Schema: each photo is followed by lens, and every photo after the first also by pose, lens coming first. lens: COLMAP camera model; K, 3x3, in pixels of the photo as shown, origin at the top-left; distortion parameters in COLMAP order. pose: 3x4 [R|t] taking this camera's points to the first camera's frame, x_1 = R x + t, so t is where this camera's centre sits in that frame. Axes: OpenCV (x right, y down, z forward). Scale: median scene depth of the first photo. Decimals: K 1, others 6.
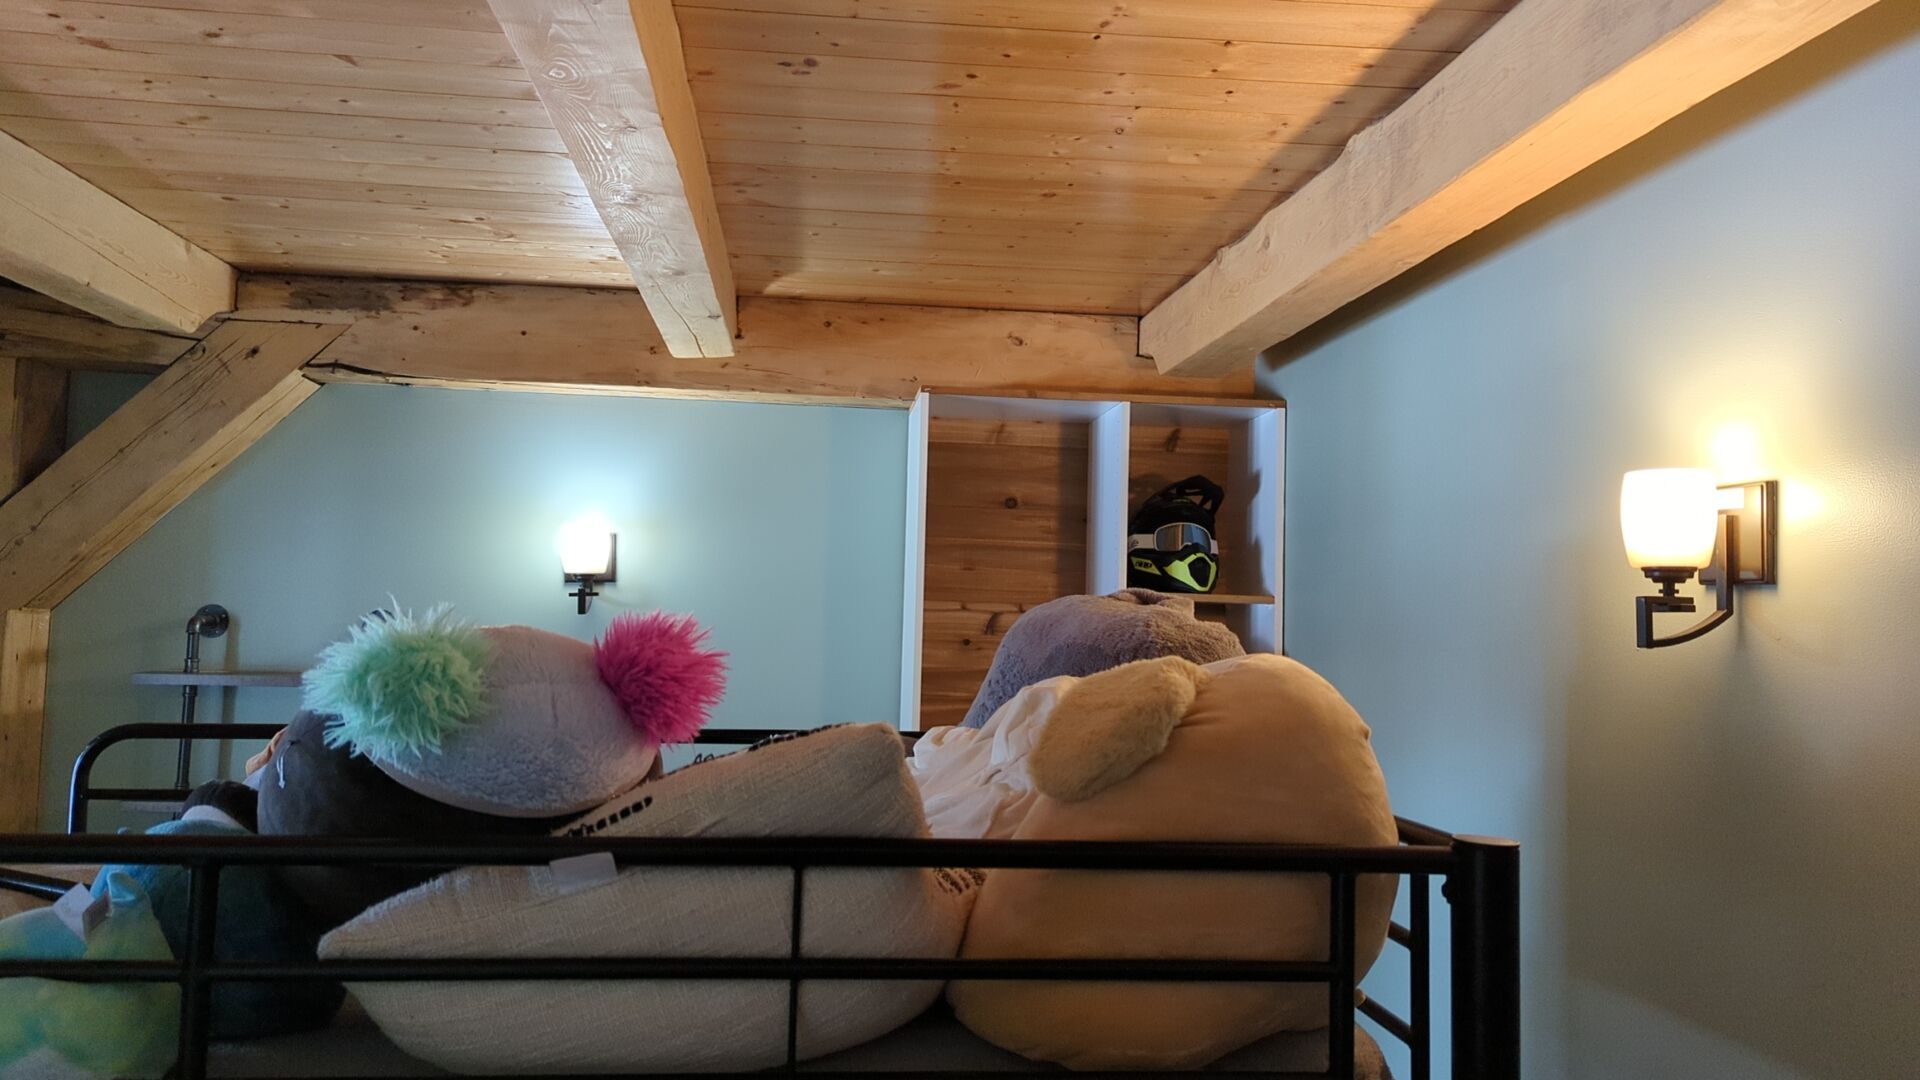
lens RADIAL K [[1348.4, 0, 947.7], [0, 1348.4, 534.8], [0, 0, 1]] dist [0.063199, -0.061739]
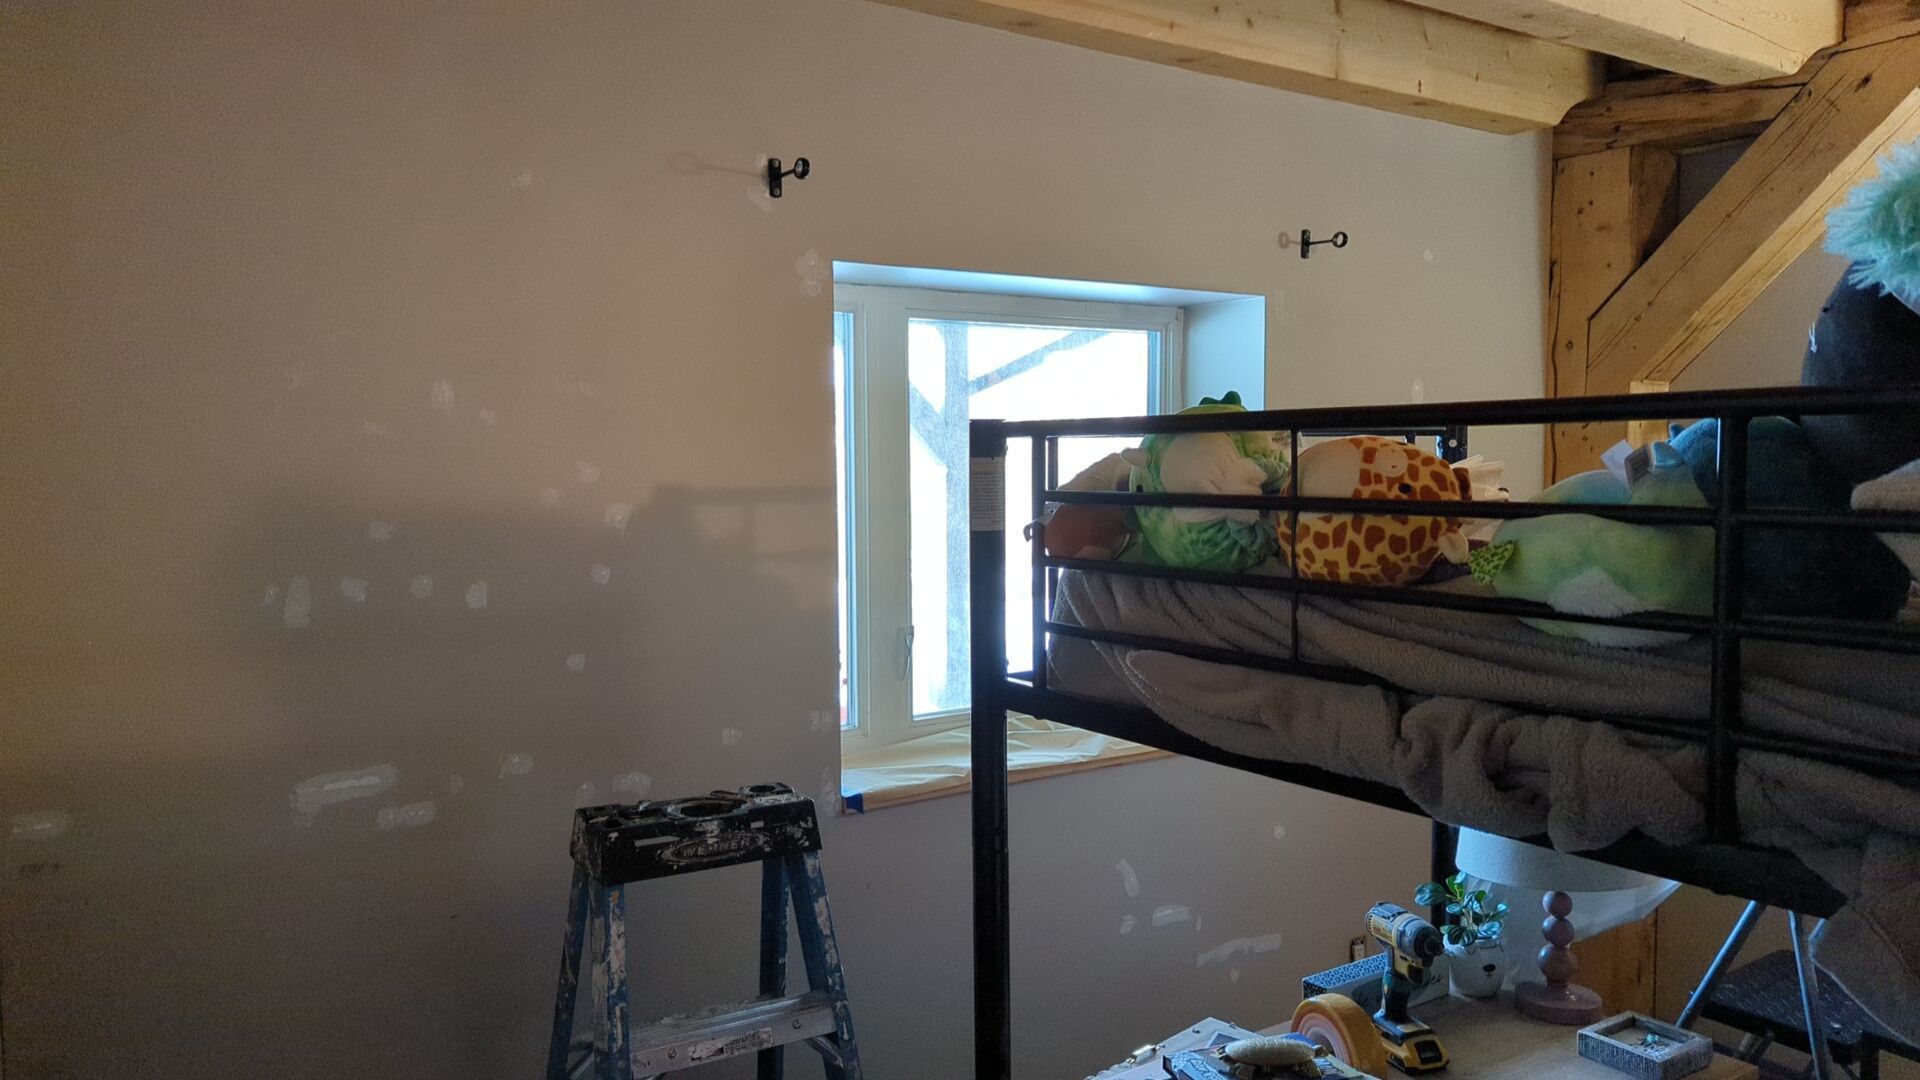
lens RADIAL K [[1366.9, 0, 933.5], [0, 1366.9, 550.2], [0, 0, 1]] dist [0.046739, -0.042981]
pose [[0.465026, 0.029356, -0.884810, 0.032339], [0.075677, 0.994474, 0.072767, 0.064287], [0.882056, -0.100799, 0.460235, -0.010340]]
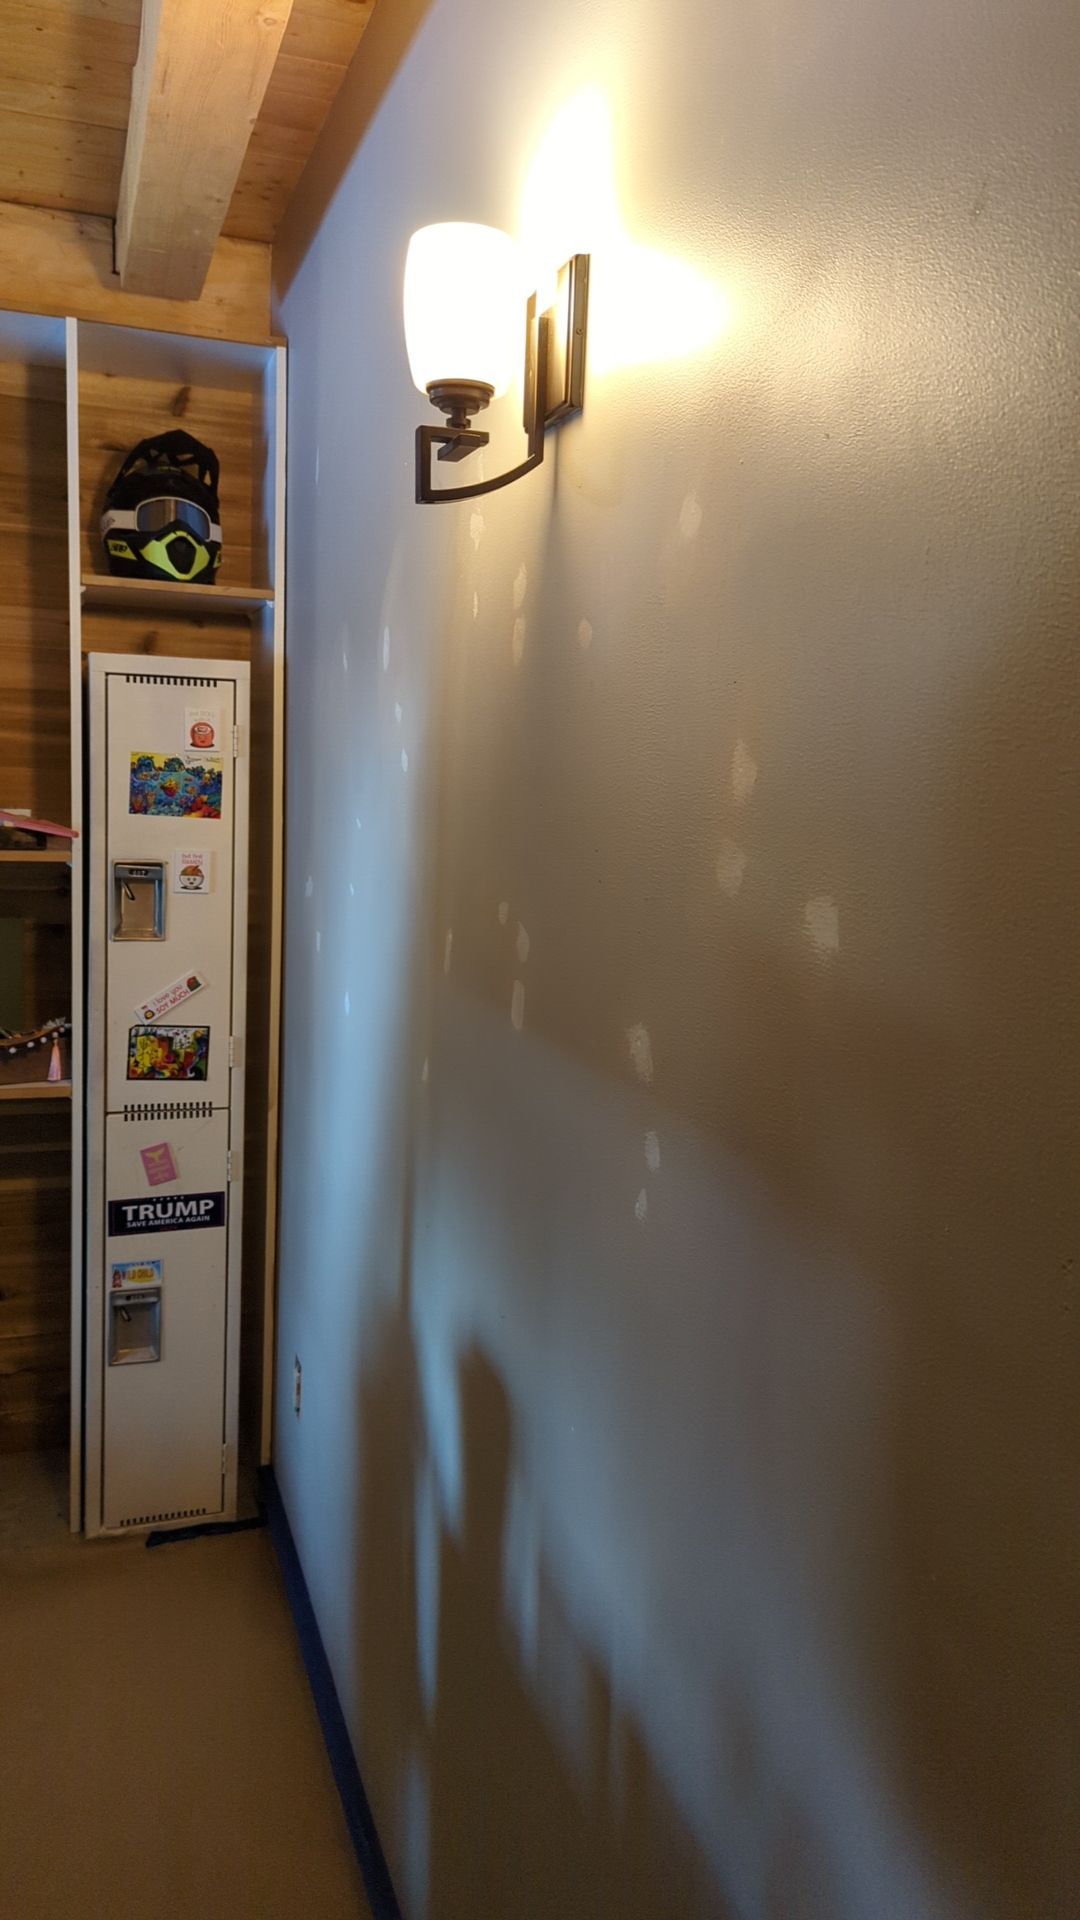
lens RADIAL K [[1366.9, 0, 559.5], [0, 1366.9, 919.0], [0, 0, 1]] dist [0.046739, -0.042981]
pose [[0.971678, -0.019350, 0.235515, 0.208476], [-0.024899, 0.982710, 0.183468, 0.084157], [-0.234993, -0.184136, 0.954396, 0.129076]]
